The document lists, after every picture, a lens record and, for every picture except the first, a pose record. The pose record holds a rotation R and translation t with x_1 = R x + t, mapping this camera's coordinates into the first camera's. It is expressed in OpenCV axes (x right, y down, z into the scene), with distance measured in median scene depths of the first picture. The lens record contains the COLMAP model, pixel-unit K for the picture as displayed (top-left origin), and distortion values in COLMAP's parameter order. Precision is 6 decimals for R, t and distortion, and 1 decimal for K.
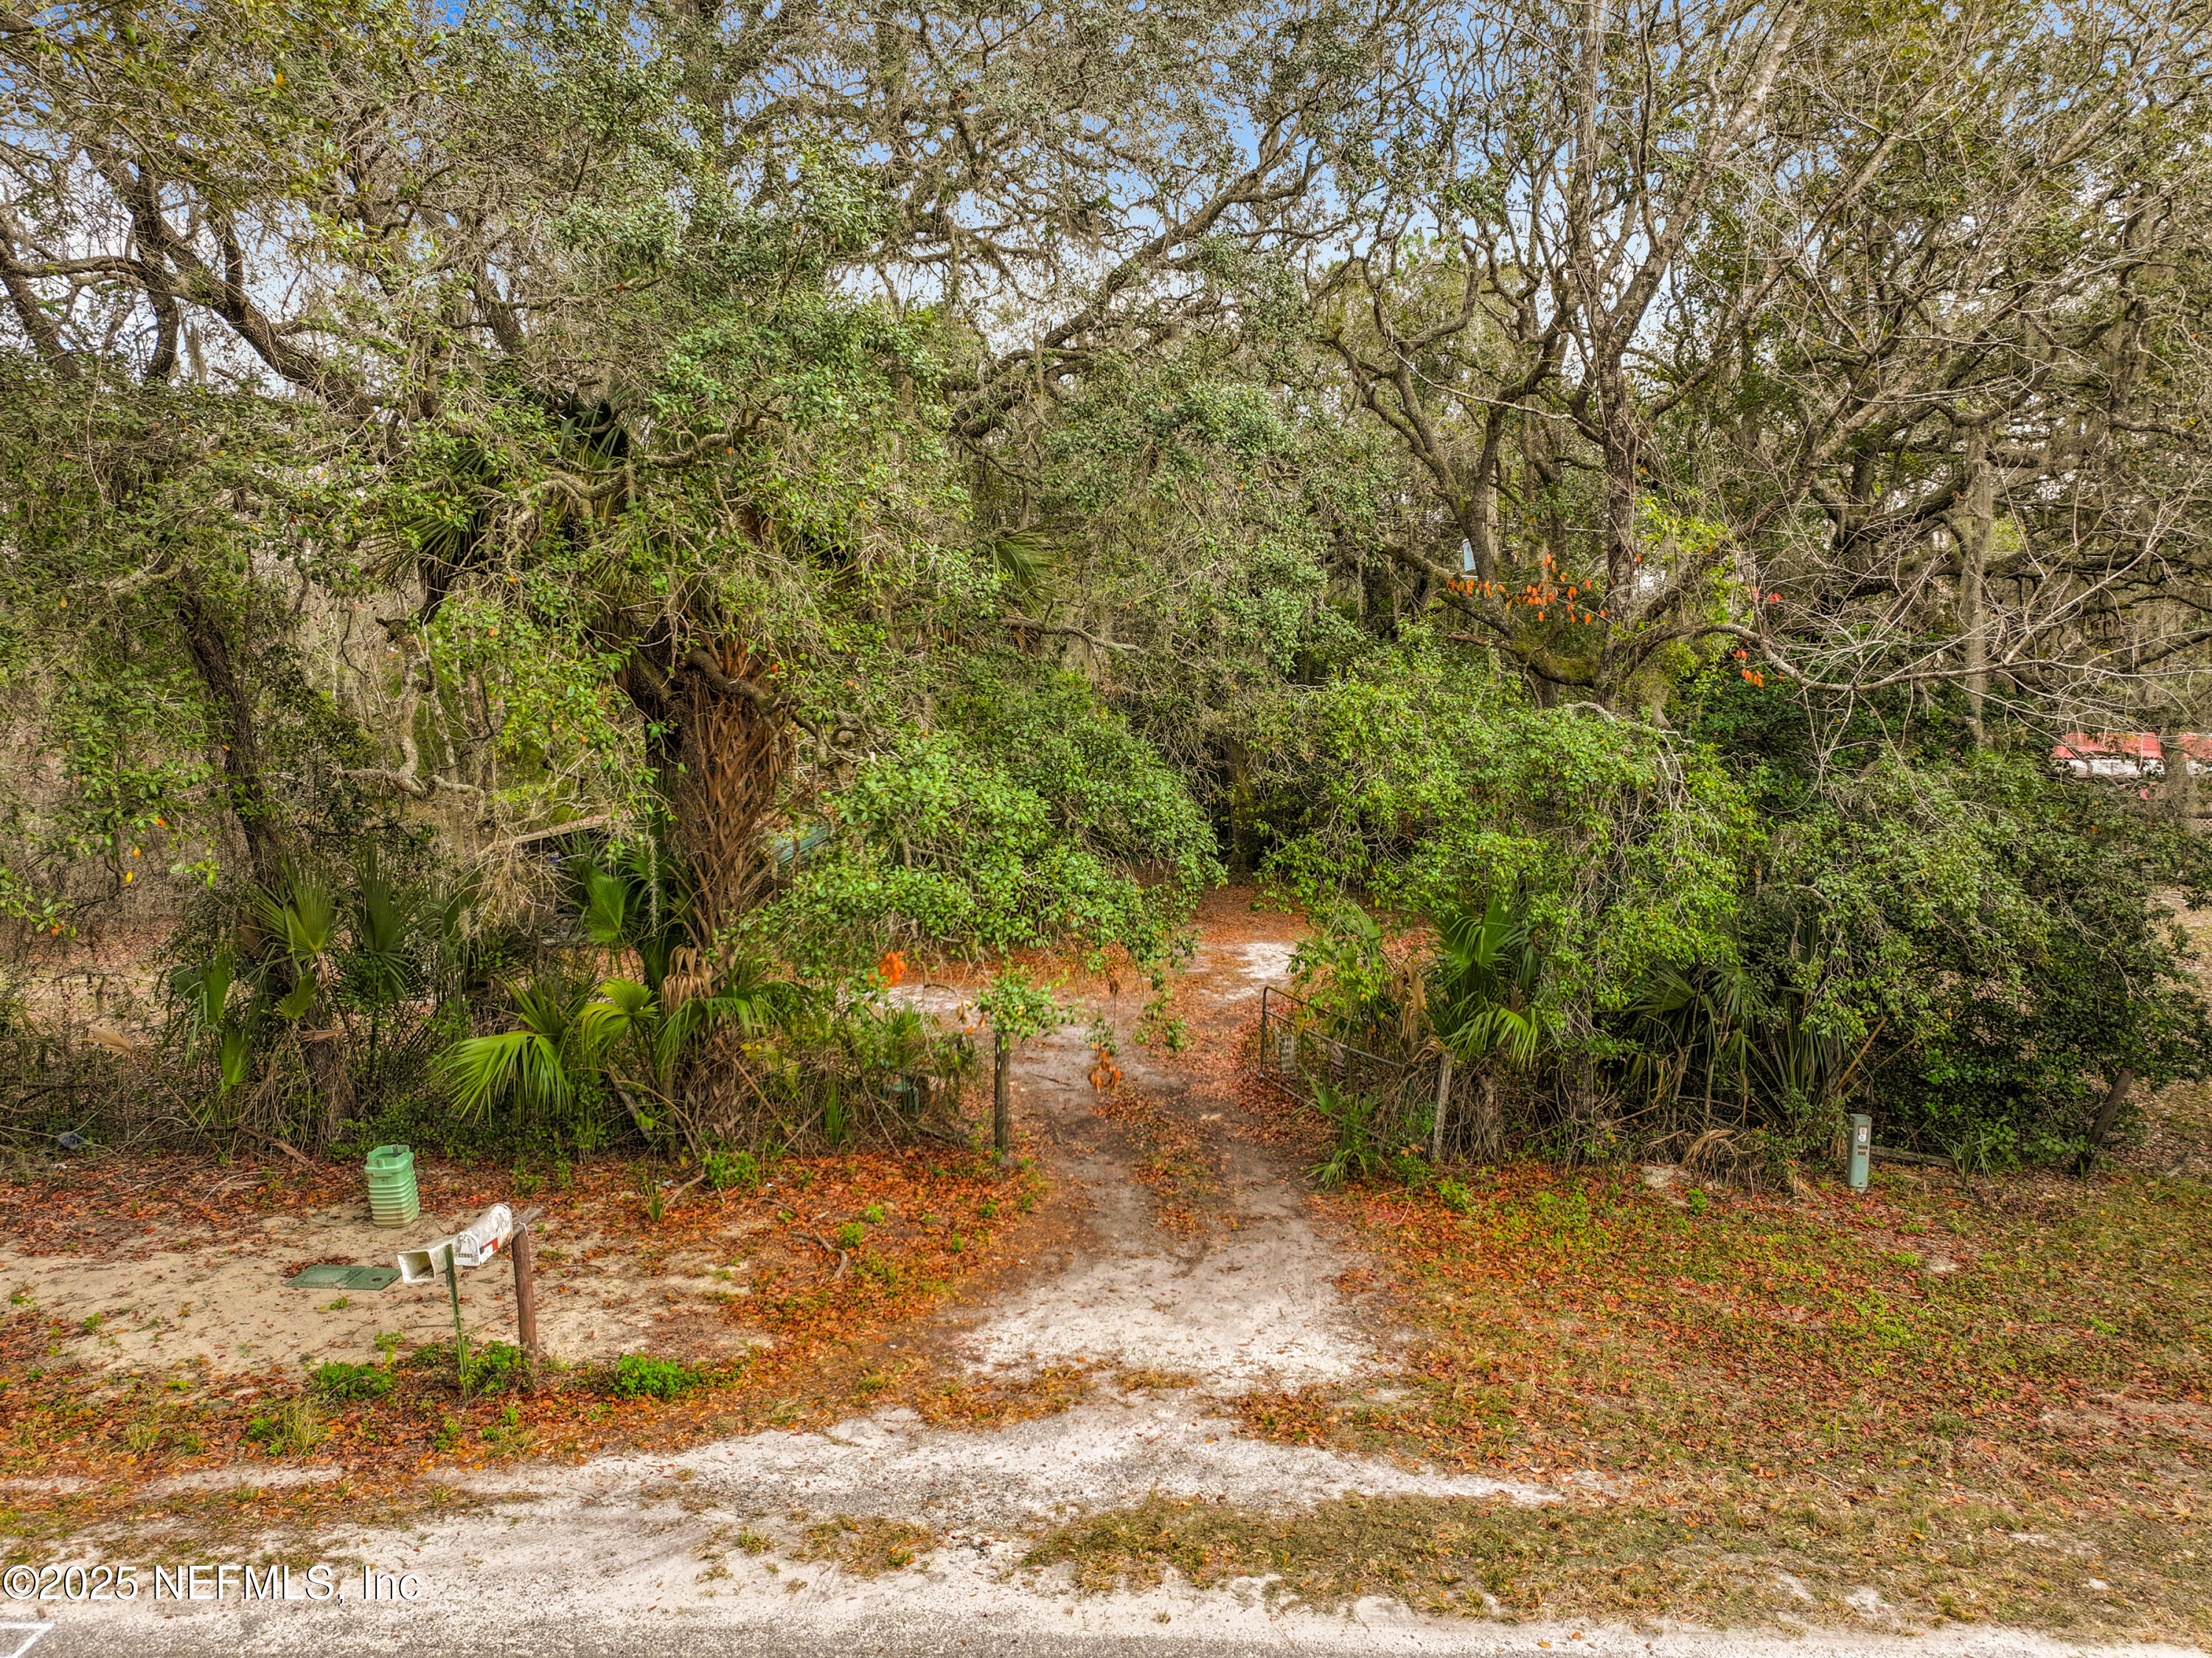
lens RADIAL K [[1508.5, 0, 1106.0], [0, 1508.5, 829.0], [0, 0, 1]] dist [0.001795, 0.002702]
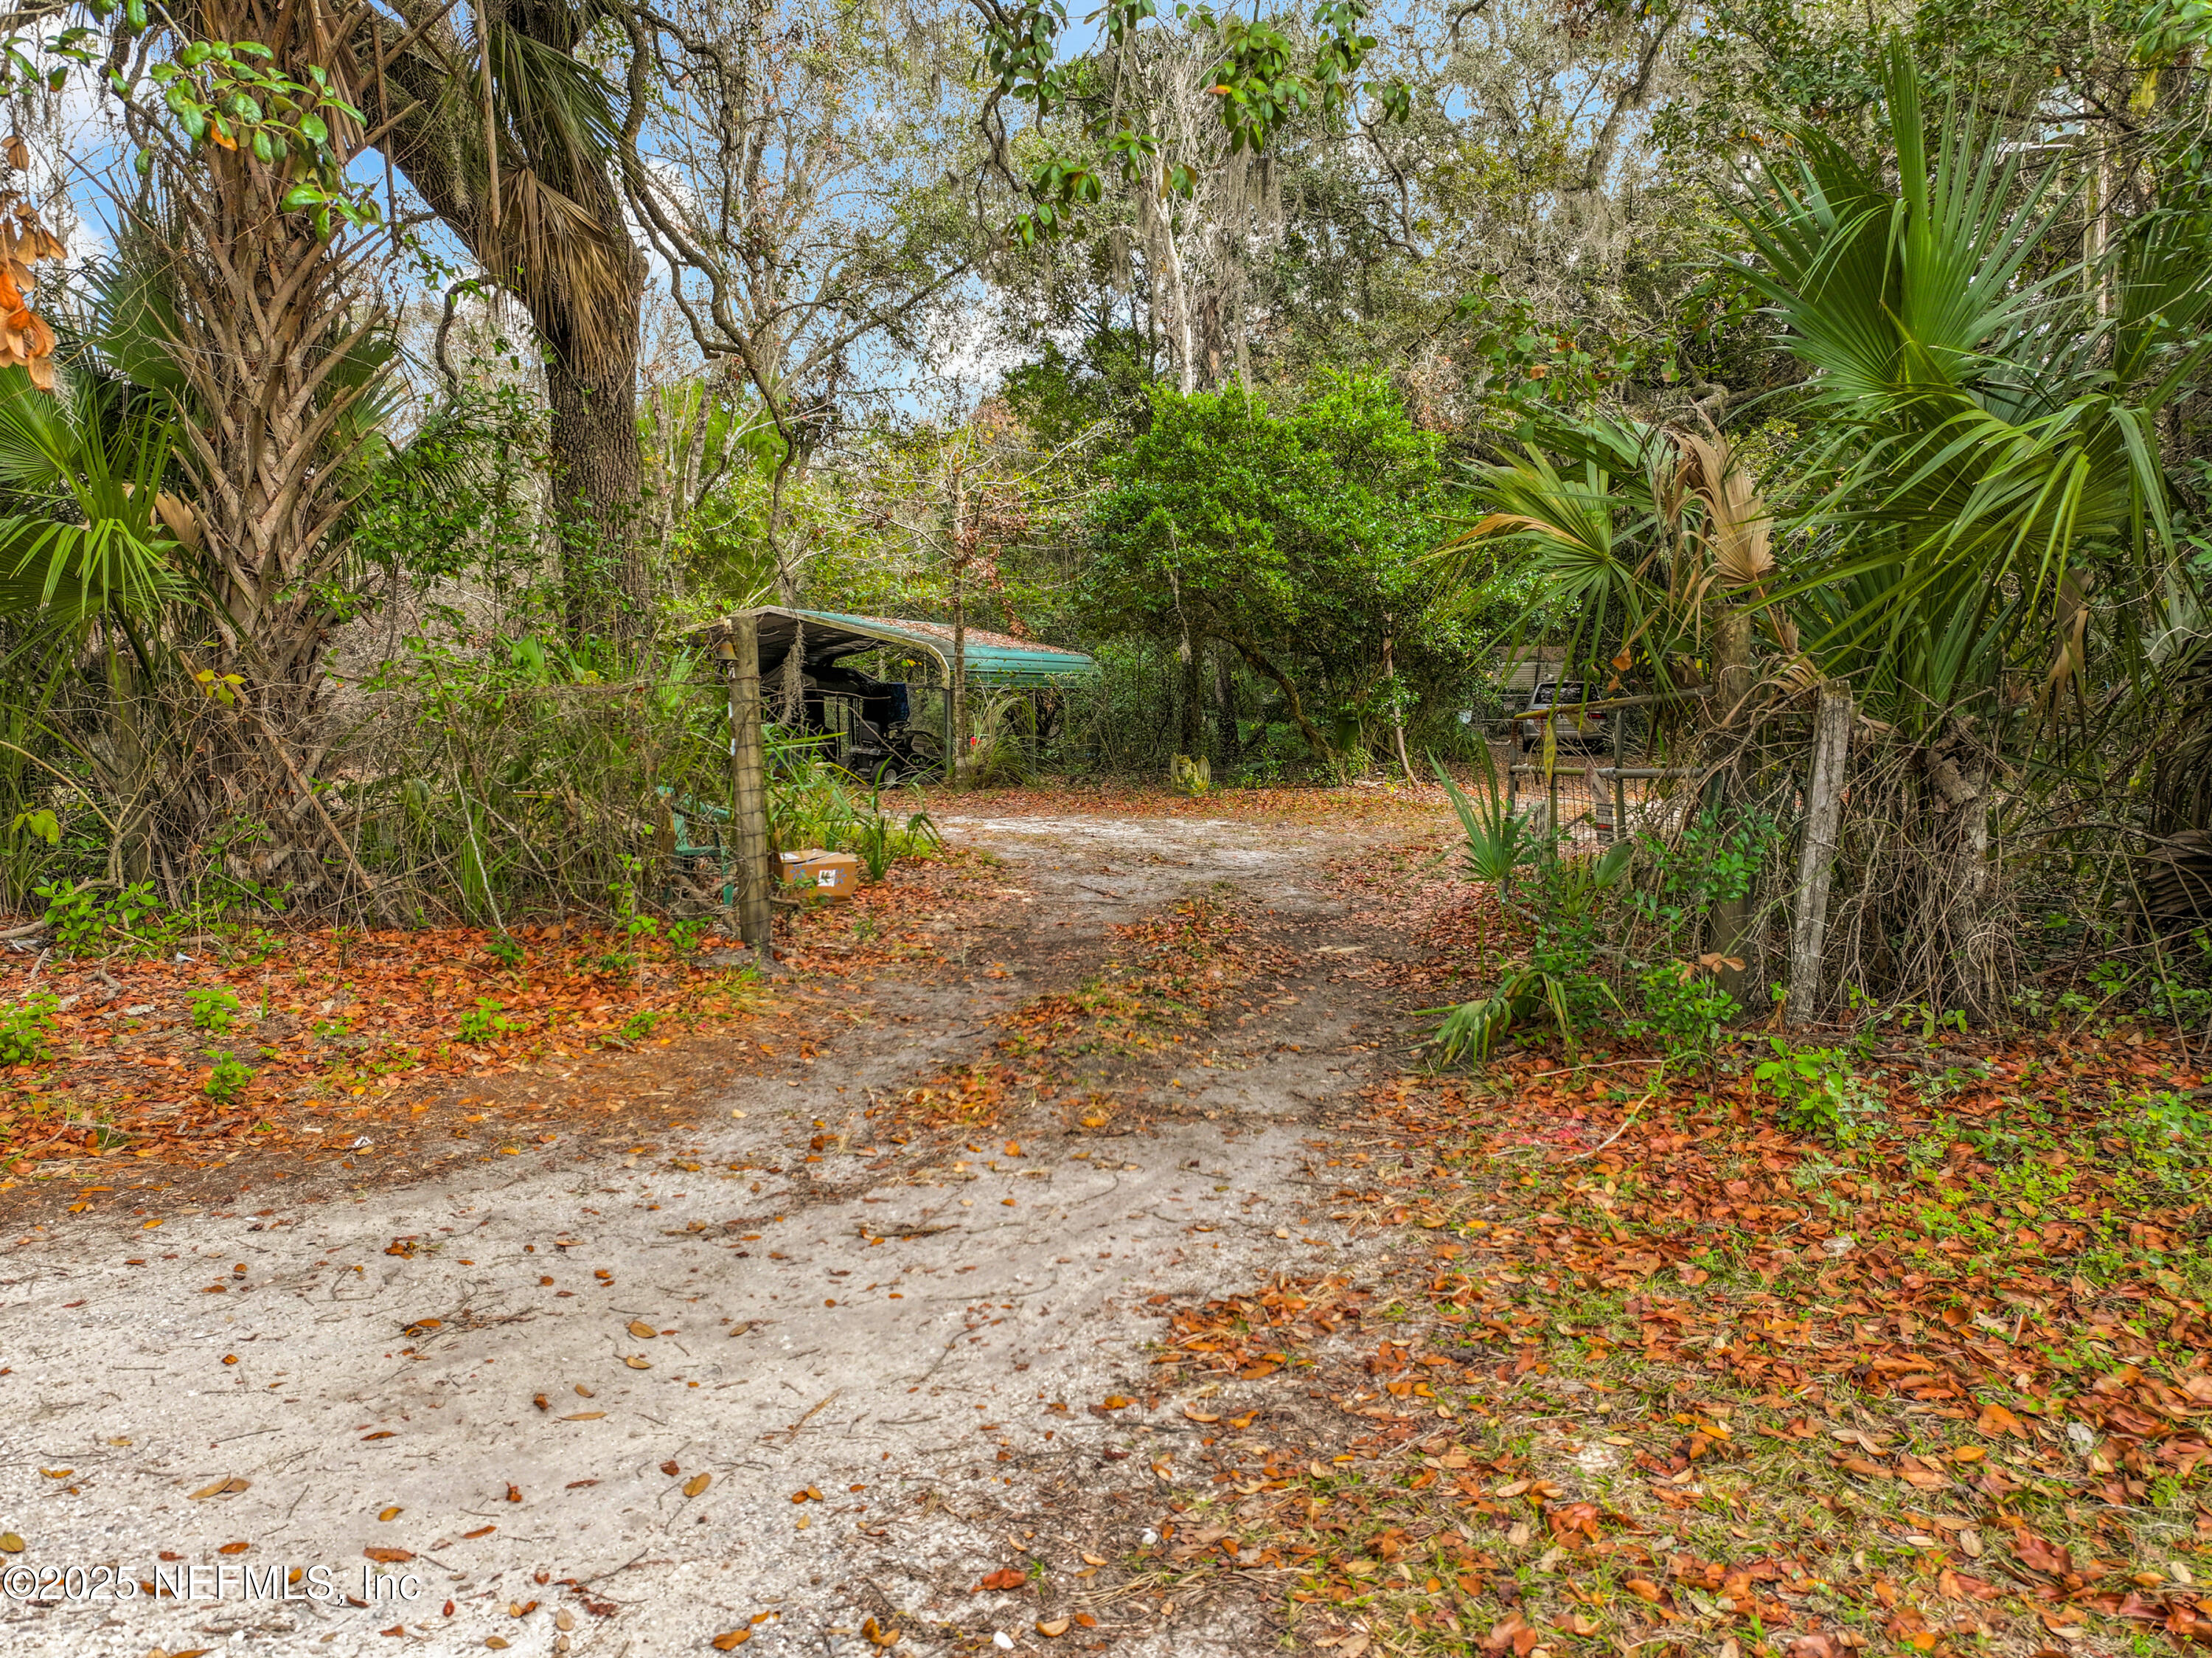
lens RADIAL K [[1508.5, 0, 1106.0], [0, 1508.5, 829.0], [0, 0, 1]] dist [0.001795, 0.002702]
pose [[0.945186, 0.036335, -0.324504, 0.200261], [-0.036947, 0.999308, 0.004278, 0.200416], [0.324435, 0.007945, 0.945875, 0.689796]]
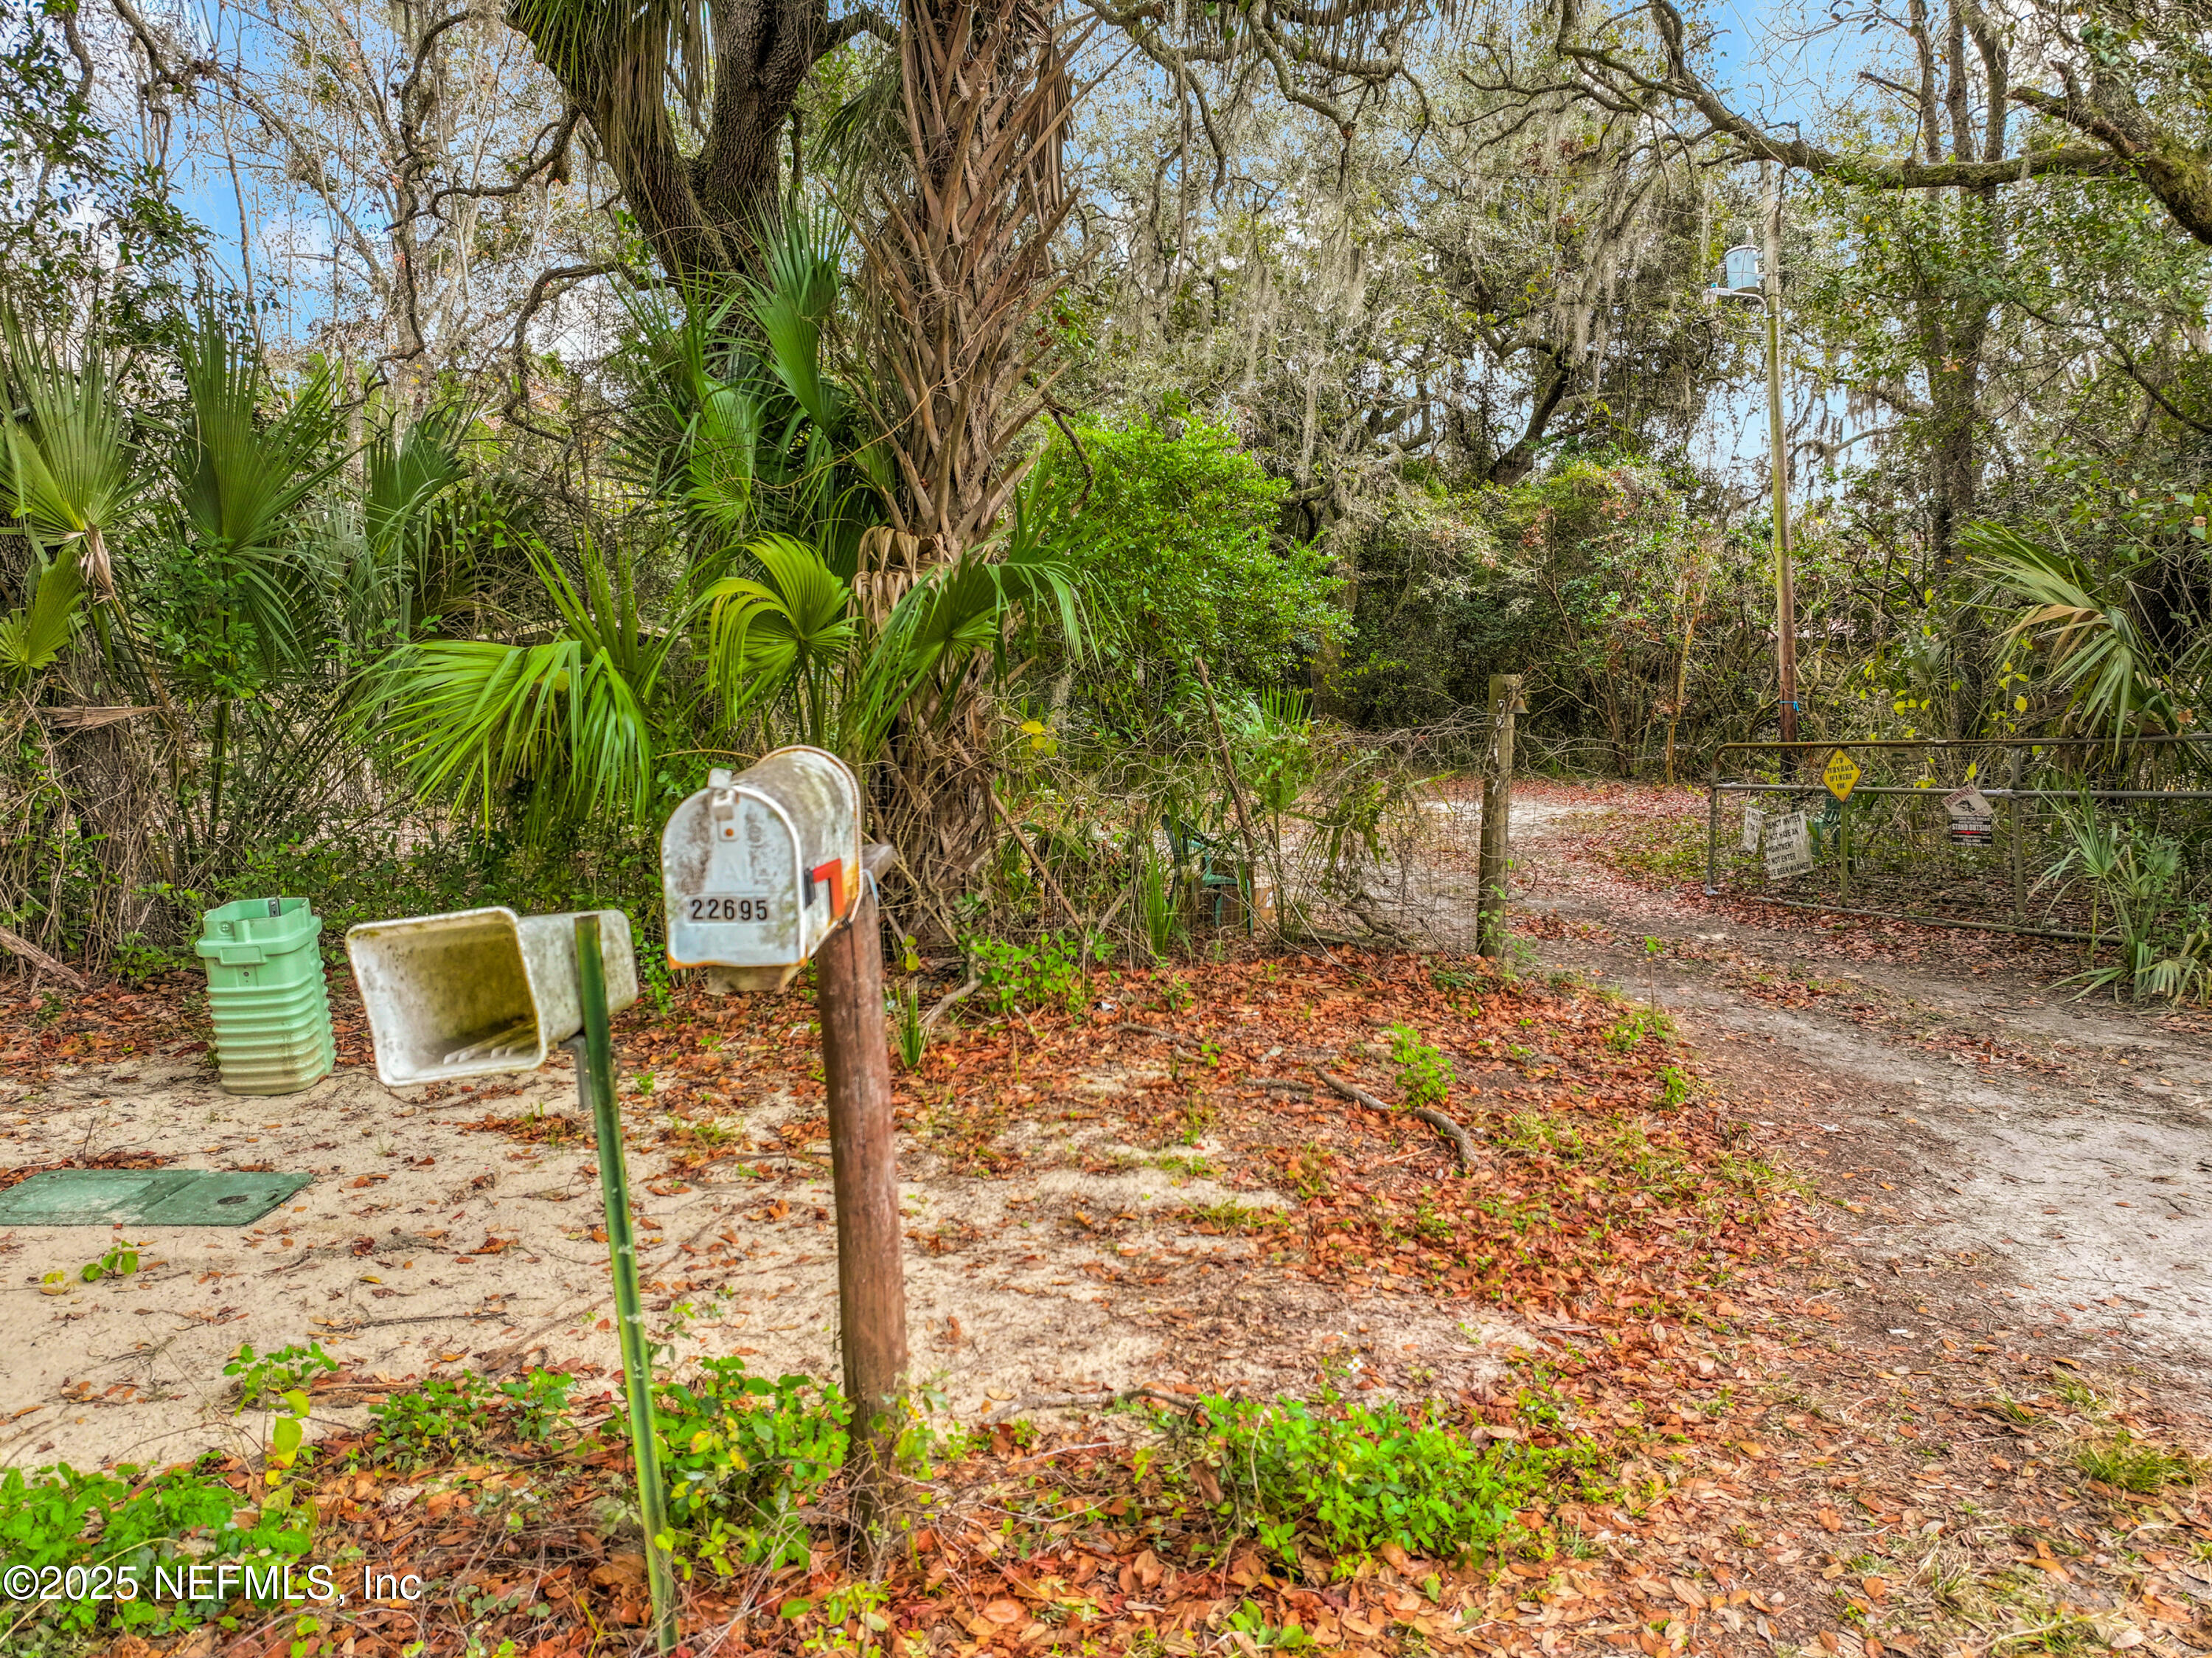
lens RADIAL K [[1508.5, 0, 1106.0], [0, 1508.5, 829.0], [0, 0, 1]] dist [0.001795, 0.002702]
pose [[0.996746, -0.008908, 0.080116, -0.274662], [0.008773, 0.999959, 0.002031, 0.190457], [-0.080131, -0.001321, 0.996783, 0.565375]]
